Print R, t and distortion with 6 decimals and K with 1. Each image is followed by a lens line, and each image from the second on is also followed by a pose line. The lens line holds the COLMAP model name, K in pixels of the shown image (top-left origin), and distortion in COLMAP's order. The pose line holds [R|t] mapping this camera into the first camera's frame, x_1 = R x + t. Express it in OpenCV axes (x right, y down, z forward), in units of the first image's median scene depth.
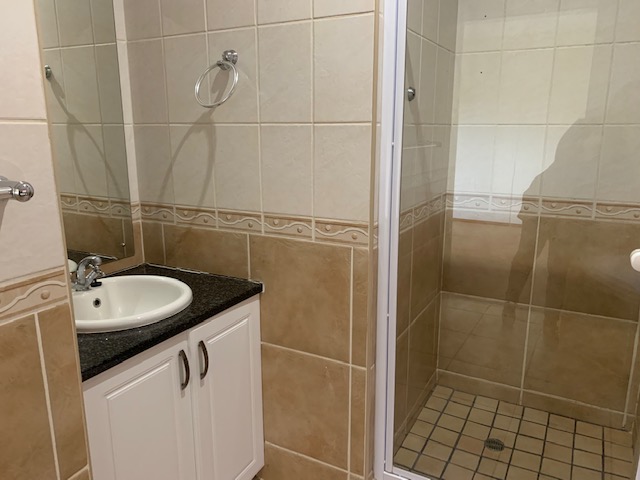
lens RADIAL K [[486.4, 0, 316.8], [0, 486.4, 237.6], [0, 0, 1]] dist [0.070220, -0.075800]
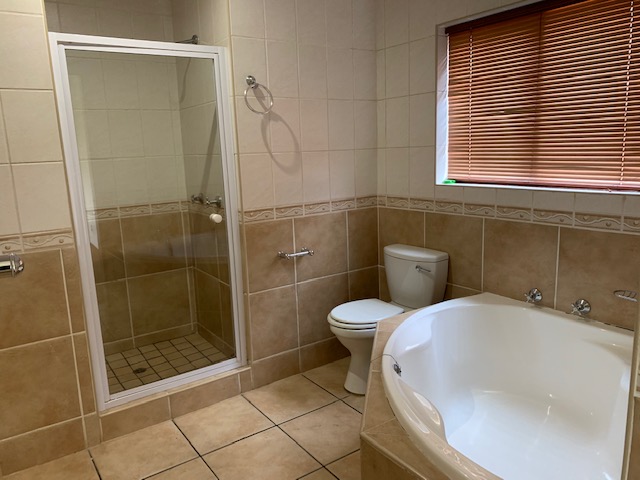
lens RADIAL K [[486.4, 0, 316.8], [0, 486.4, 237.6], [0, 0, 1]] dist [0.070220, -0.075800]
pose [[0.455226, -0.182074, 0.871561, -0.732344], [0.232419, 0.969230, 0.081083, 0.039988], [-0.859506, 0.165656, 0.483536, -0.290668]]
